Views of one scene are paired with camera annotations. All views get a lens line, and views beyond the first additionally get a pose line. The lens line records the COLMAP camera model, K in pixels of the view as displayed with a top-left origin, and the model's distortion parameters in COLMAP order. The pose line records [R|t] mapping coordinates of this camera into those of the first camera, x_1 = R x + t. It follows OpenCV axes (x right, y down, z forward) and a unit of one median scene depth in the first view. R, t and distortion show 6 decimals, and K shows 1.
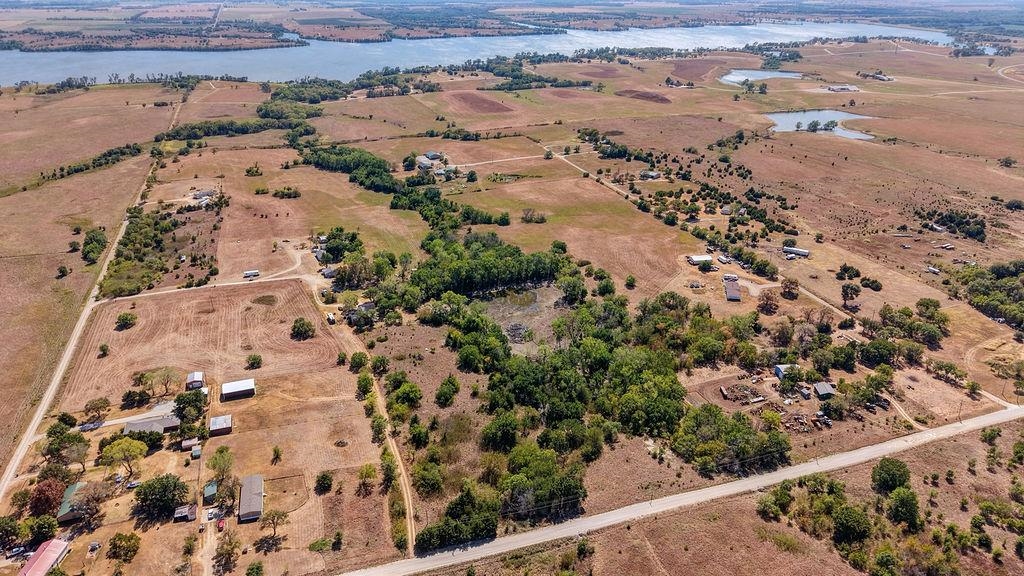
lens RADIAL K [[684.8, 0, 512.0], [0, 684.8, 288.0], [0, 0, 1]] dist [0.031928, -0.034850]
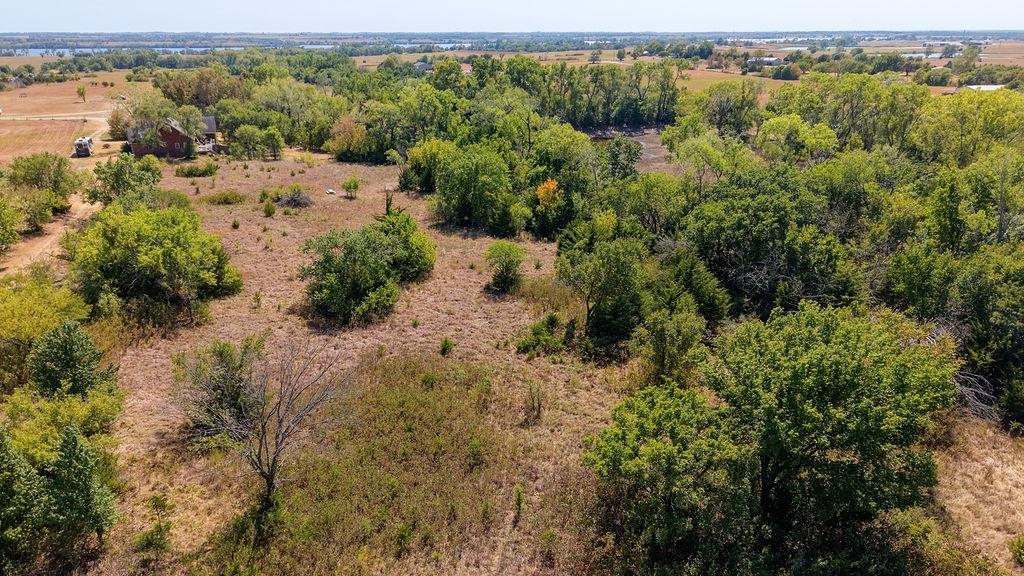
lens RADIAL K [[681.2, 0, 512.0], [0, 681.2, 288.0], [0, 0, 1]] dist [0.074700, -0.119221]
pose [[0.999968, 0.003240, -0.007335, -0.041708], [-0.003716, 0.997823, -0.065846, 0.140144], [0.007105, 0.065871, 0.997803, 0.656096]]
